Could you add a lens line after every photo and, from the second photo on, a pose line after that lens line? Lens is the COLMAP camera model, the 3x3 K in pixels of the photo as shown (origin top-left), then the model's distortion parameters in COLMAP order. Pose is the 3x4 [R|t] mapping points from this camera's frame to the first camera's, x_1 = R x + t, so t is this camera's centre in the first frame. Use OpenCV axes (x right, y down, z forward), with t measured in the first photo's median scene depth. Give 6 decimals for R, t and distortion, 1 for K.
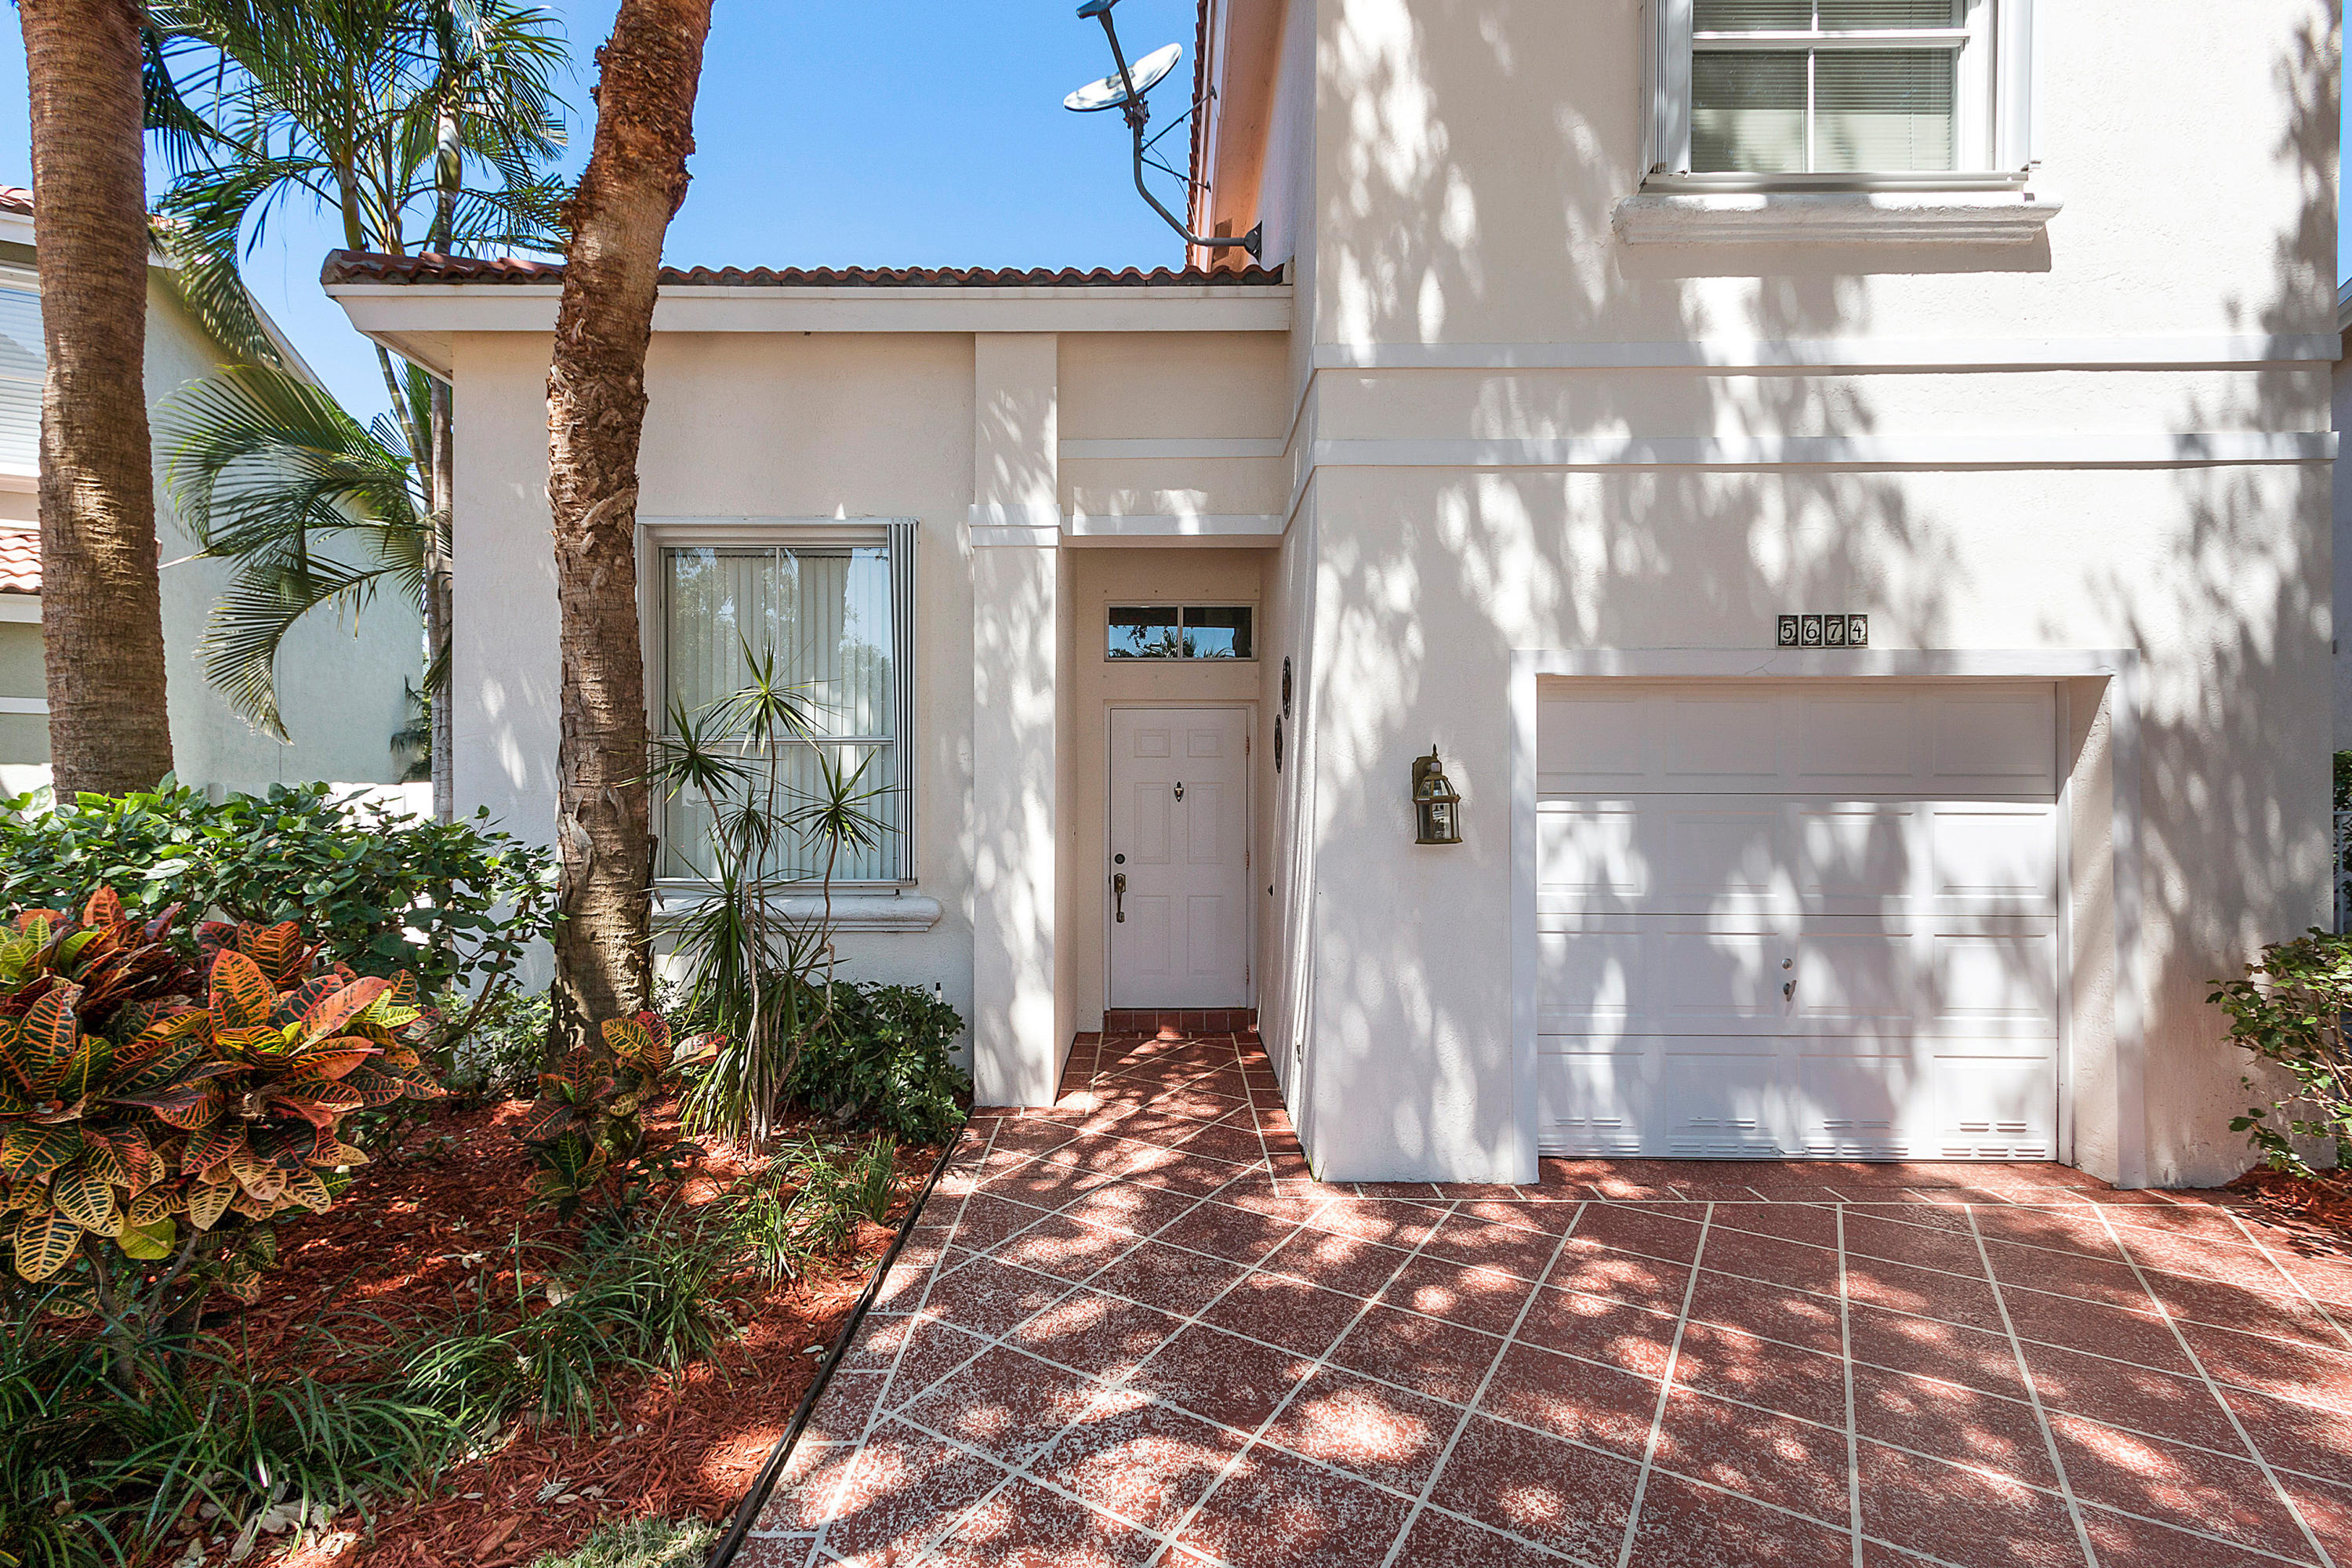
lens RADIAL K [[1079.1, 0, 1147.3], [0, 1079.1, 818.1], [0, 0, 1]] dist [0.018301, -0.007512]
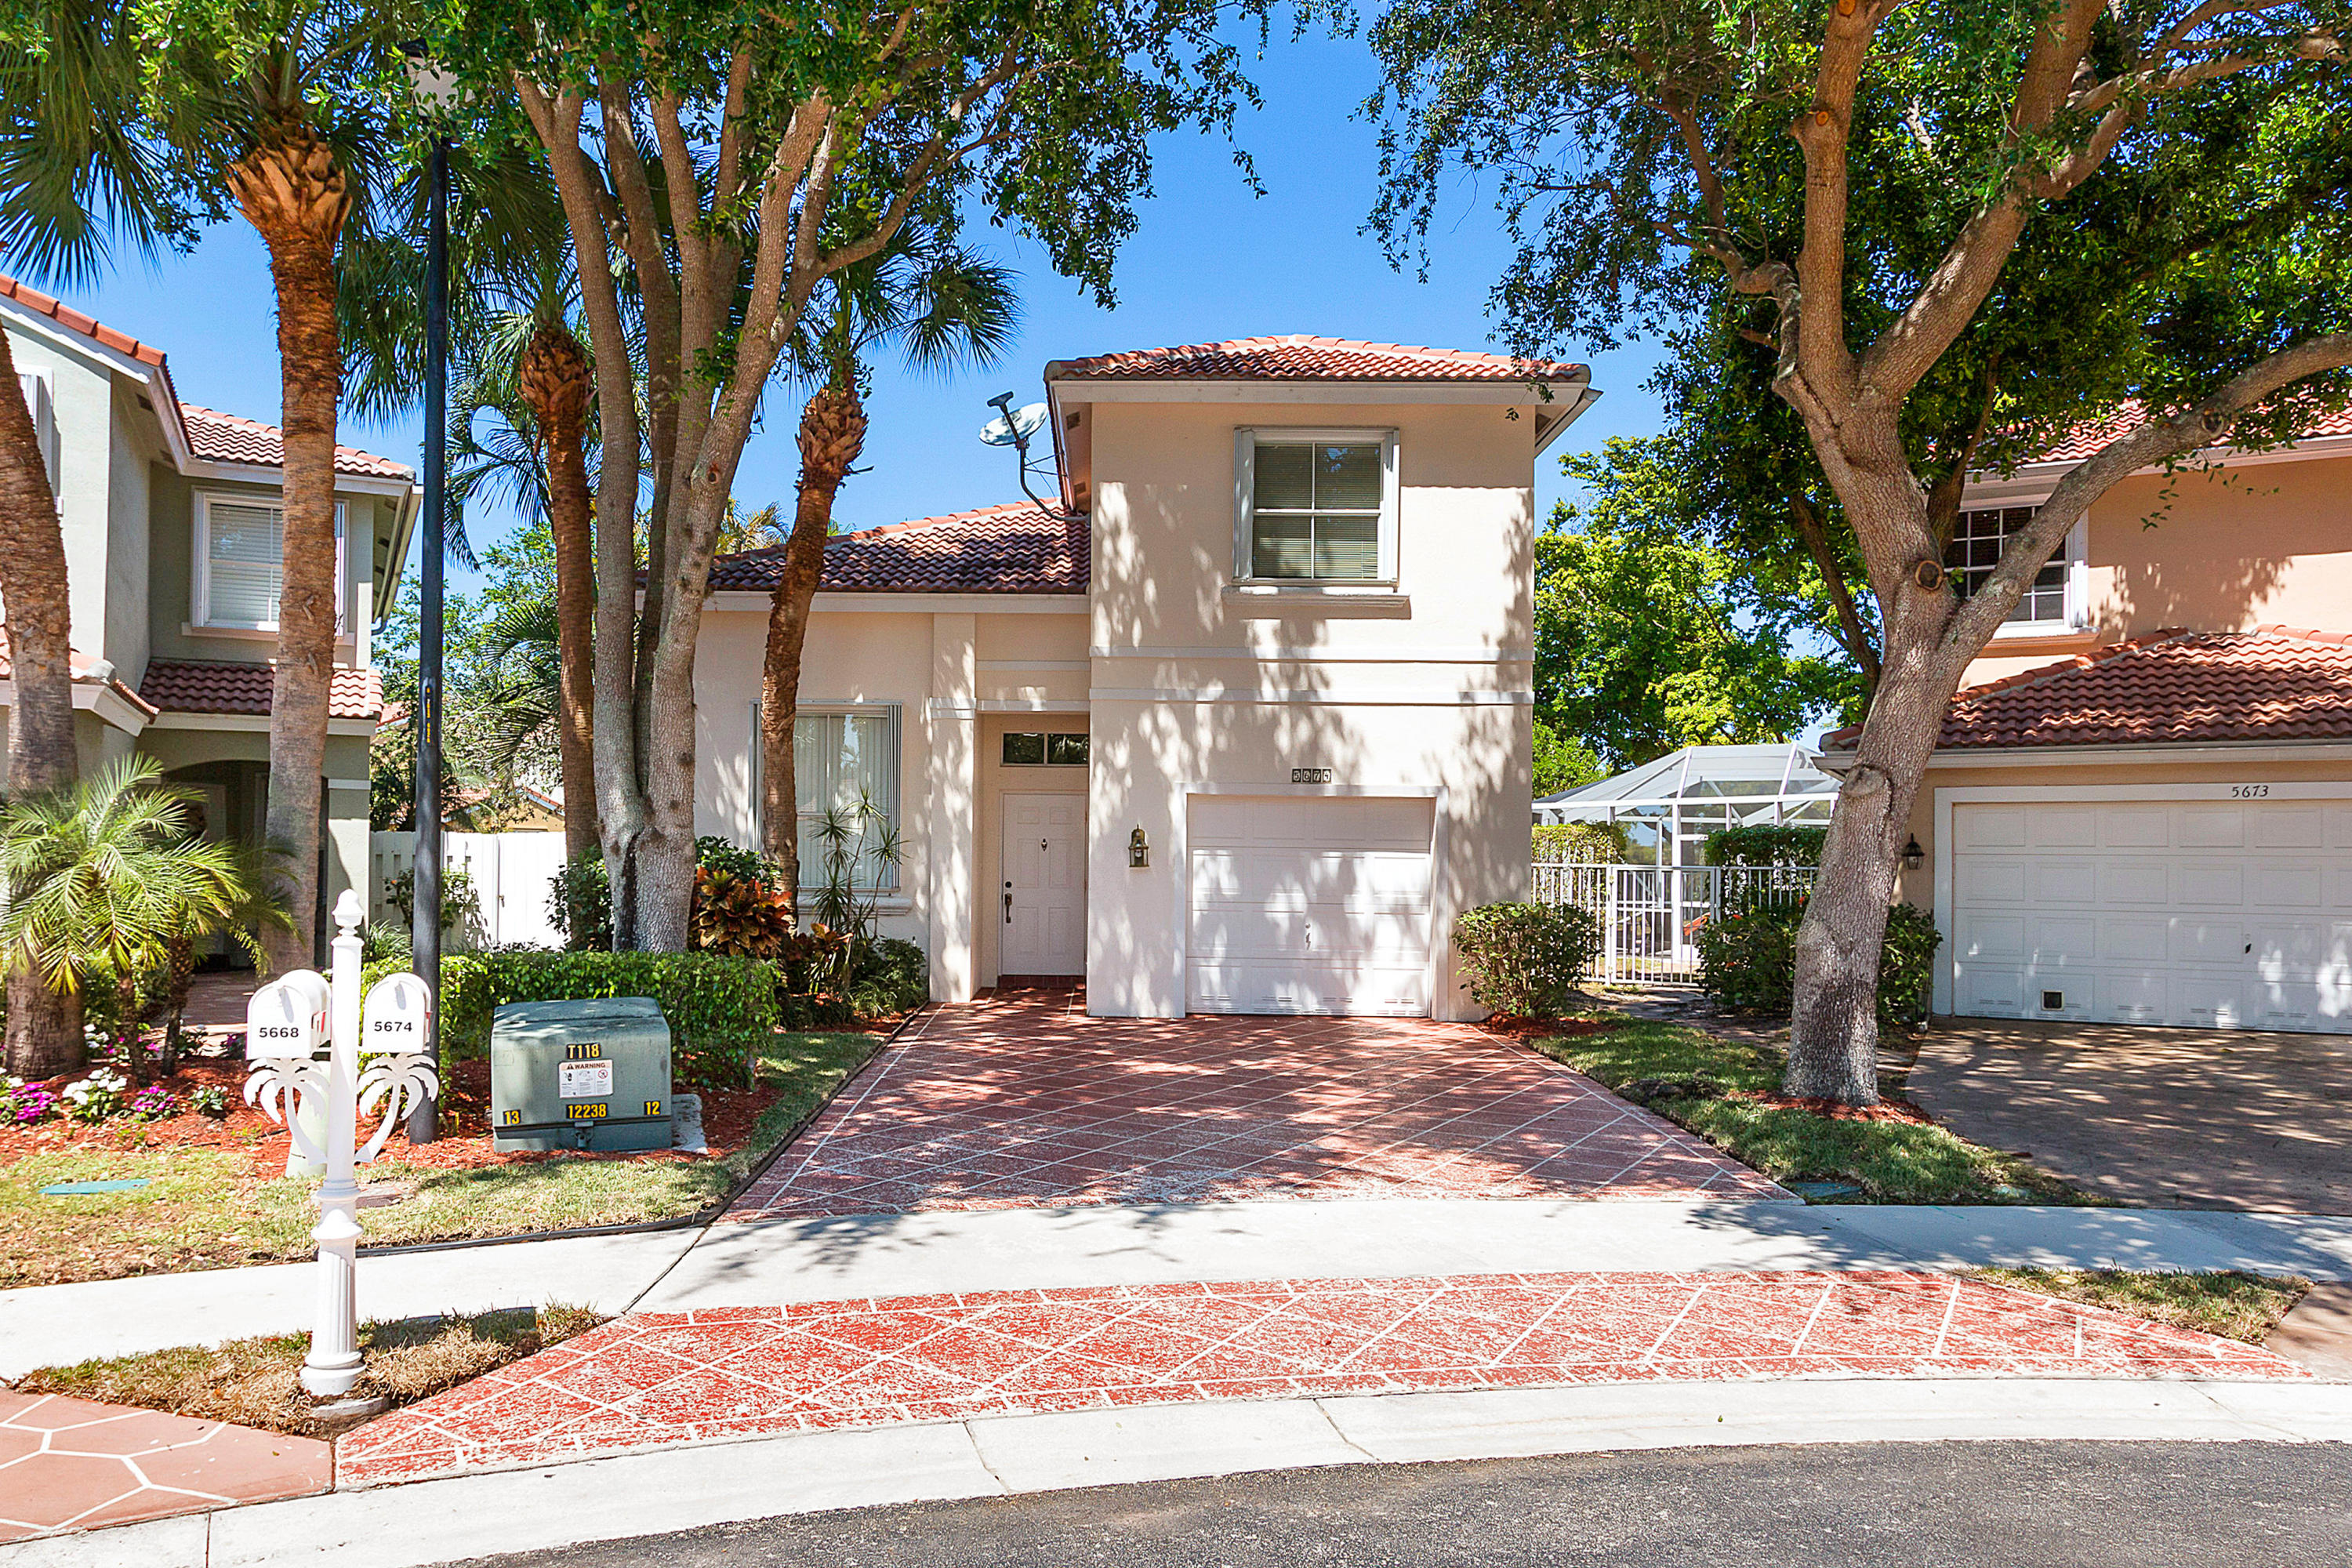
lens RADIAL K [[1474.3, 0, 1101.1], [0, 1474.3, 790.7], [0, 0, 1]] dist [0.007230, 0.001273]
pose [[0.999899, 0.009395, -0.010622, 0.223468], [-0.010057, 0.997893, -0.064090, 0.058546], [0.009997, 0.064191, 0.997888, -2.043633]]
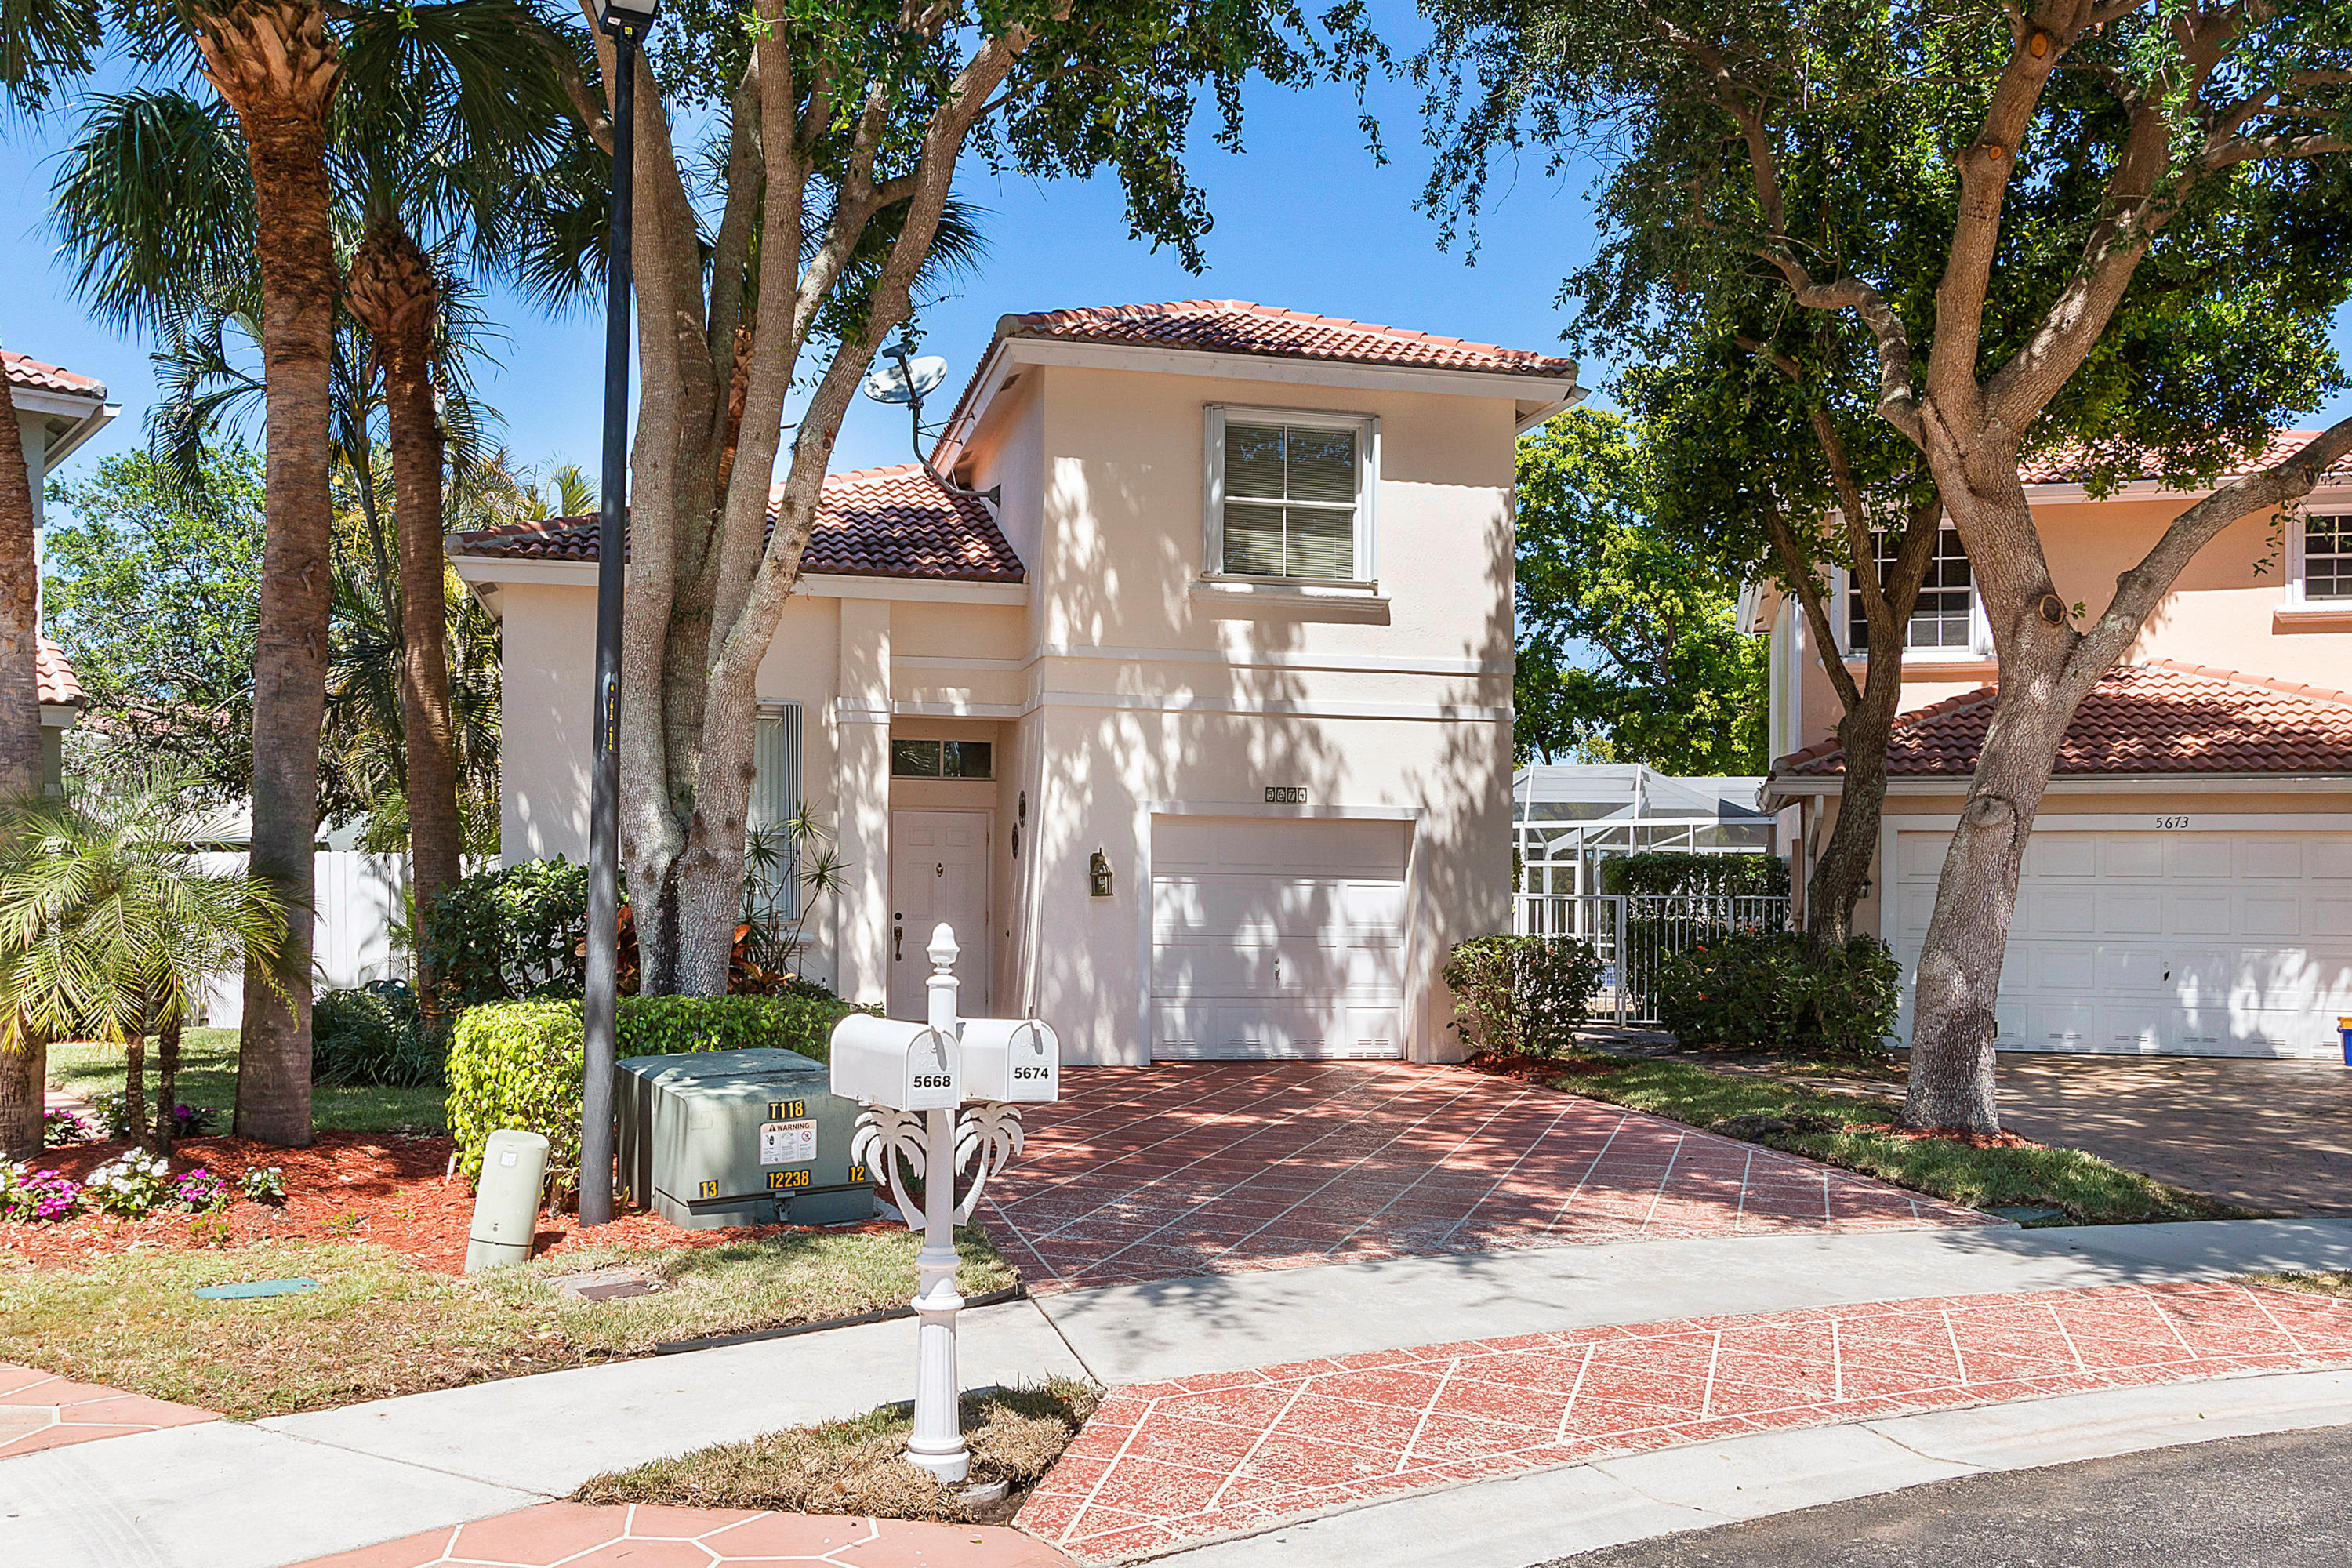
lens RADIAL K [[1739.0, 0, 1104.1], [0, 1739.0, 815.8], [0, 0, 1]] dist [0.007149, -0.003128]
pose [[0.978392, 0.019662, 0.205820, -0.374856], [-0.007541, 0.998199, -0.059509, 0.062984], [-0.206619, 0.056671, 0.976779, -2.100460]]
